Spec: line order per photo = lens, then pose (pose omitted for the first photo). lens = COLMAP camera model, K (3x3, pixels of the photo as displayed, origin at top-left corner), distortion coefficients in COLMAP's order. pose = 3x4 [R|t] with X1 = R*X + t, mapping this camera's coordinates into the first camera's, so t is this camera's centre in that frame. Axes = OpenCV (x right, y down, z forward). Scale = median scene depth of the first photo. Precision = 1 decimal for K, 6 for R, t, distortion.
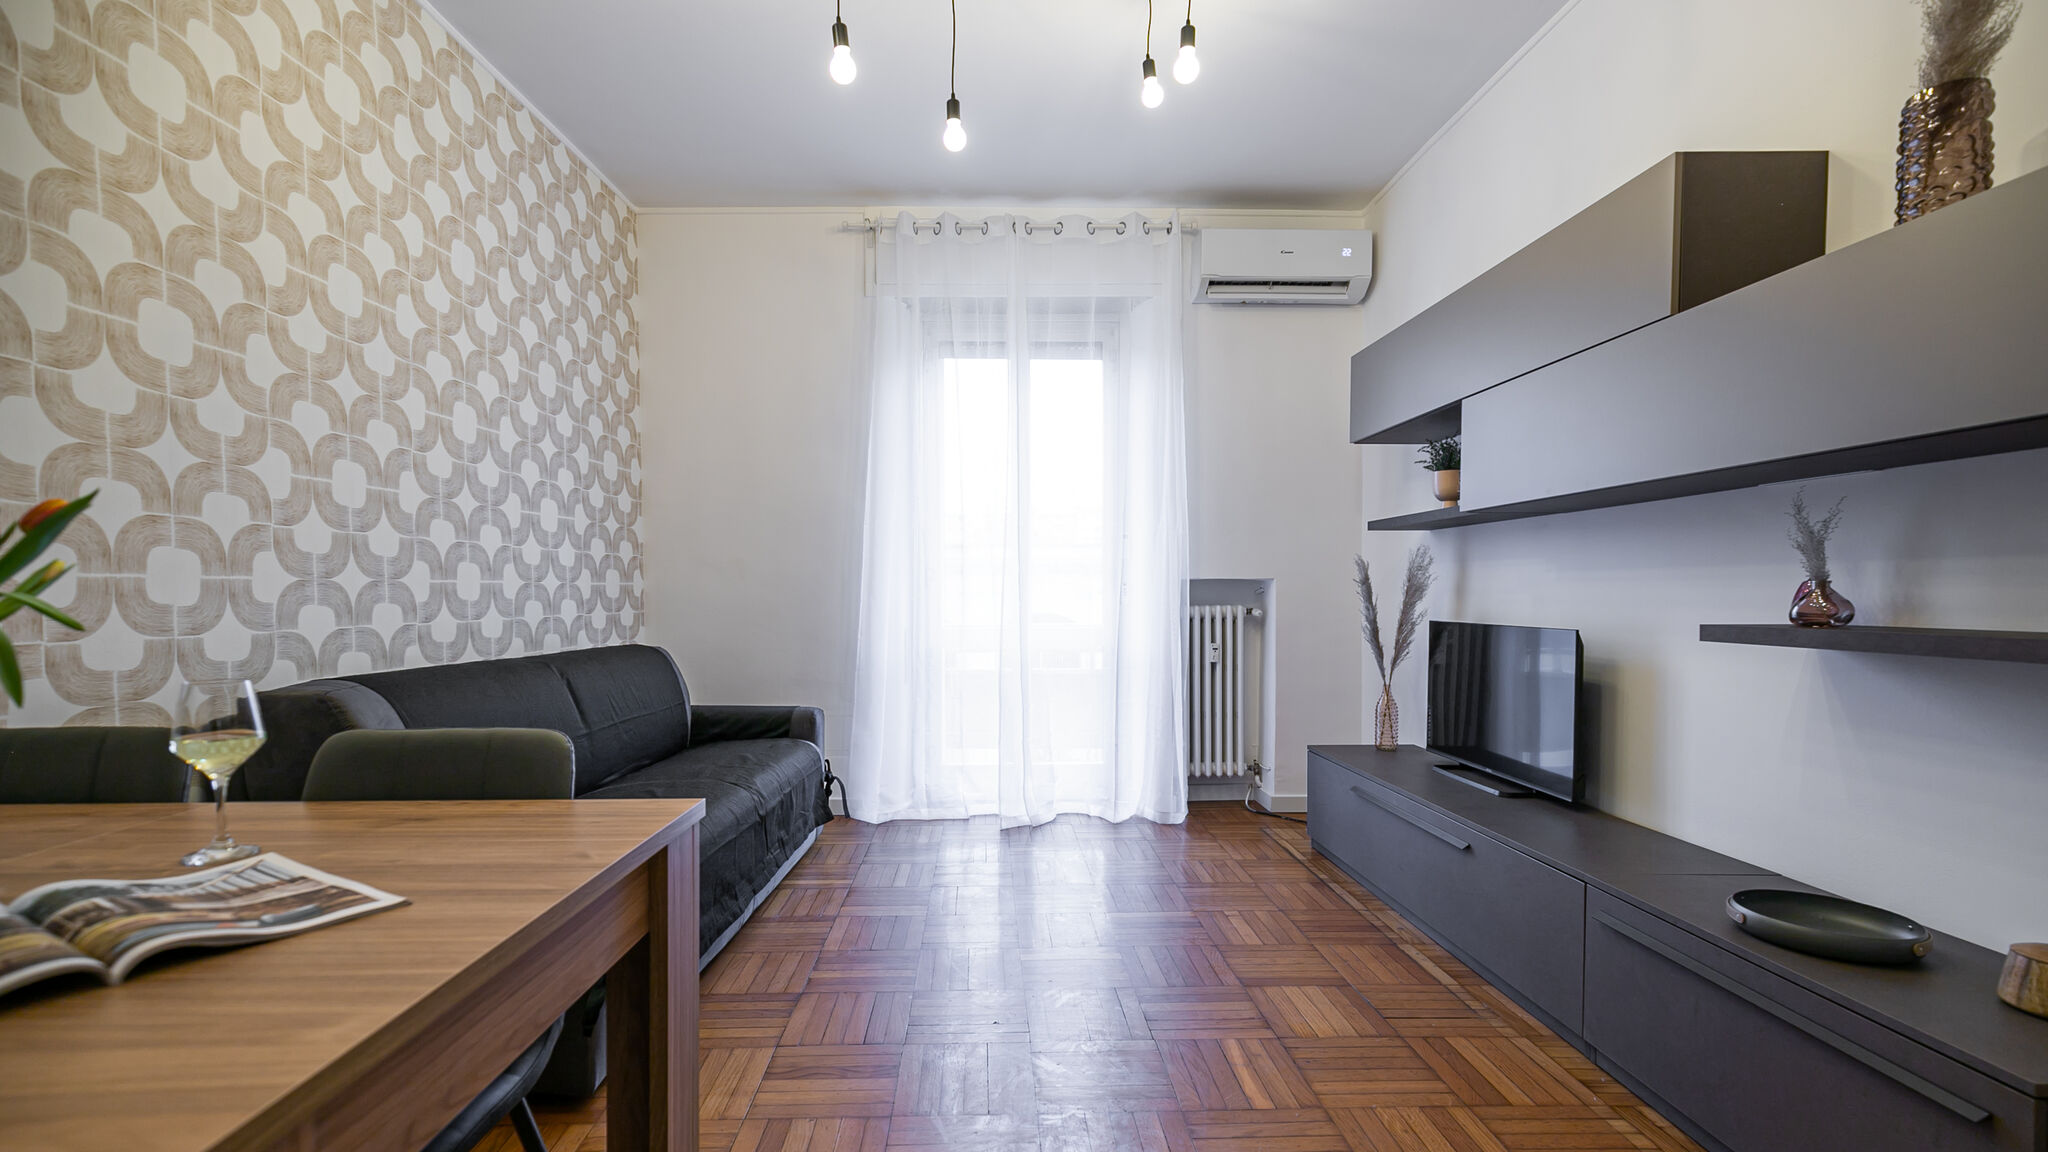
lens RADIAL K [[940.3, 0, 991.6], [0, 940.3, 616.5], [0, 0, 1]] dist [0.007915, 0.001020]
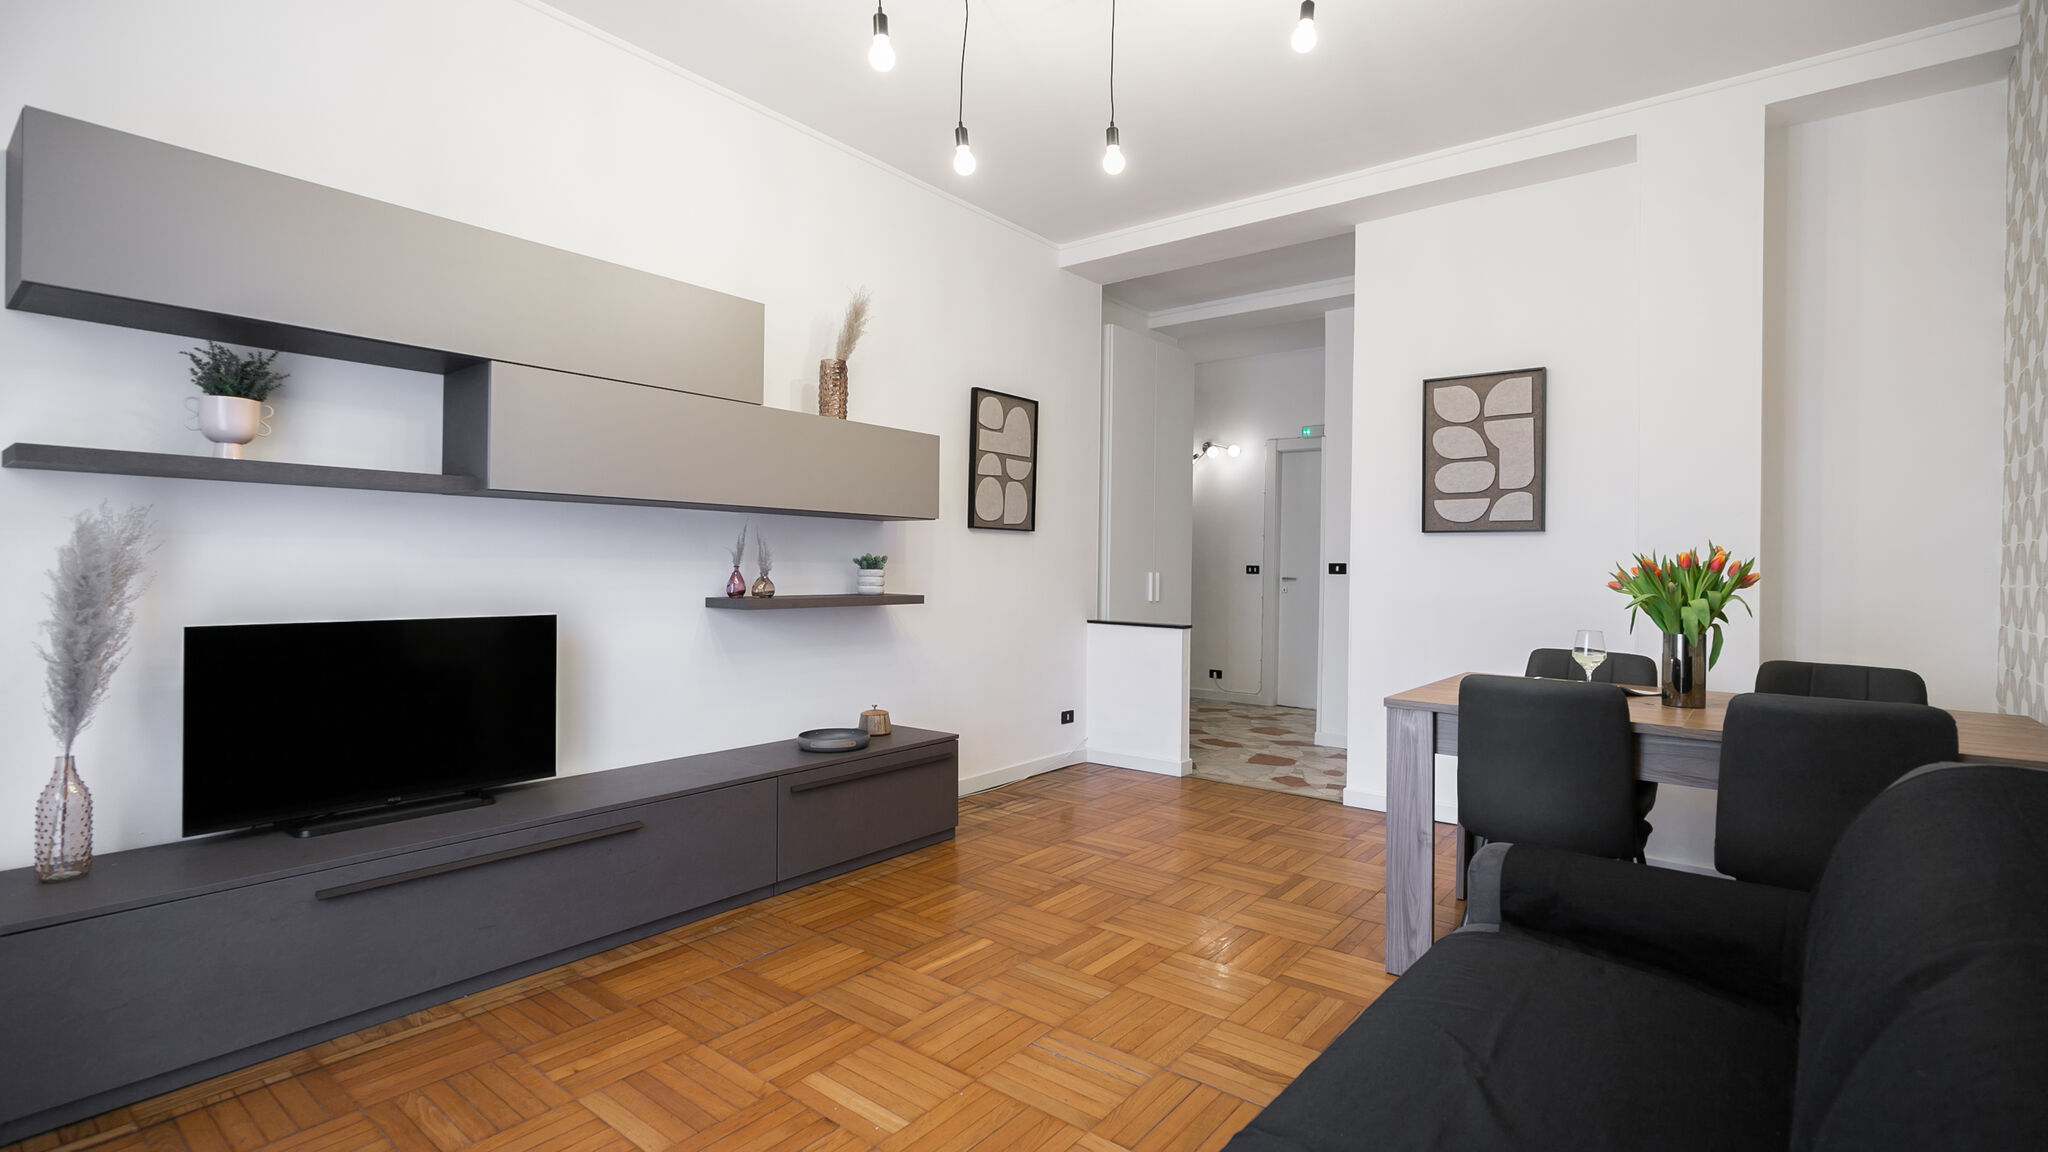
lens RADIAL K [[939.1, 0, 1032.9], [0, 939.1, 557.5], [0, 0, 1]] dist [-0.004573, 0.000274]
pose [[-0.780915, -0.003017, 0.624631, -0.410951], [0.005061, 0.999925, 0.011157, -0.051940], [-0.624617, 0.011874, -0.780841, 1.291325]]
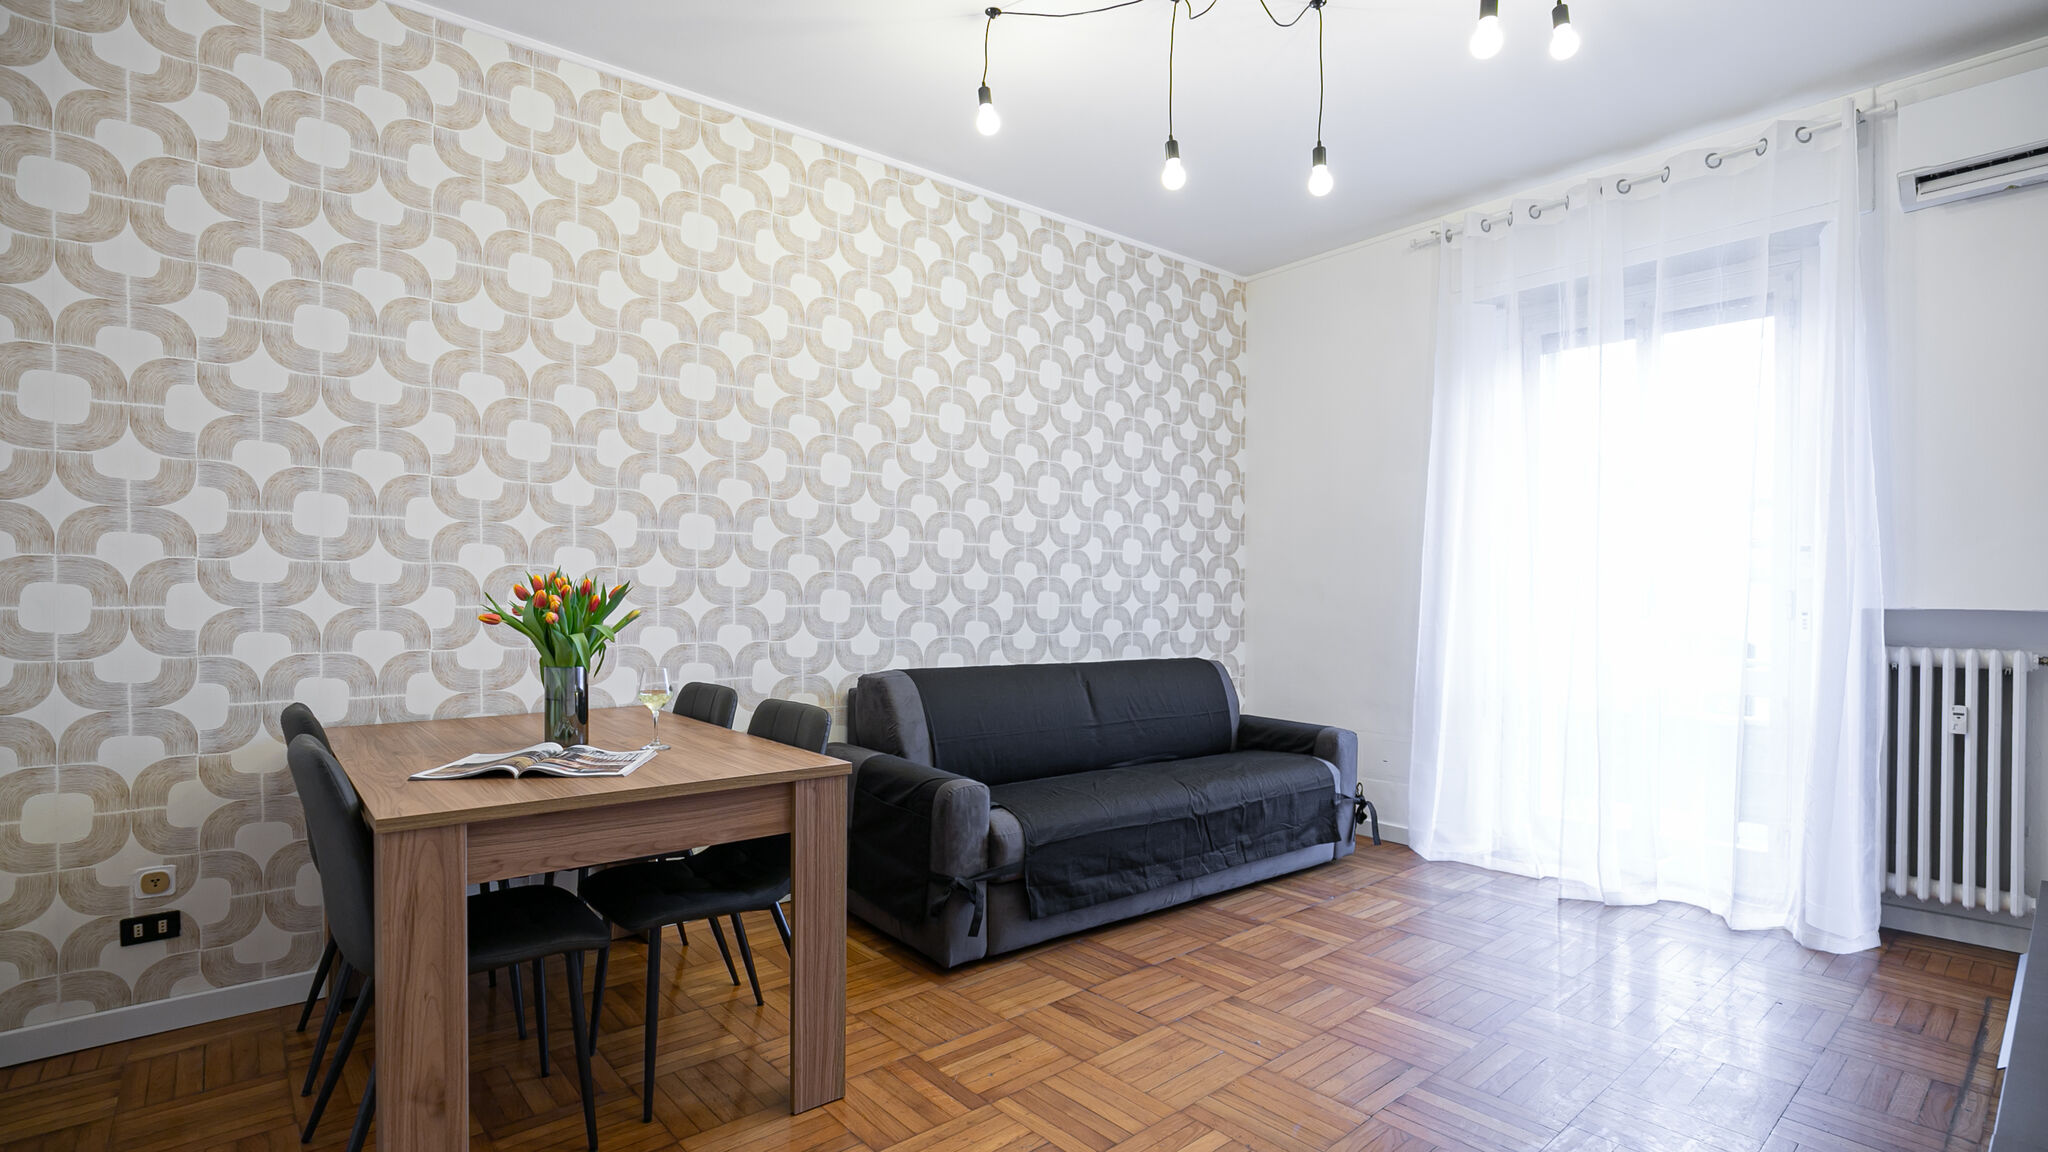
lens RADIAL K [[936.5, 0, 1005.6], [0, 936.5, 606.4], [0, 0, 1]] dist [-0.012211, 0.000378]
pose [[0.632993, 0.015325, -0.774006, 0.460968], [-0.028574, 0.999585, -0.003577, -0.029205], [0.773630, 0.024381, 0.633168, 0.088962]]
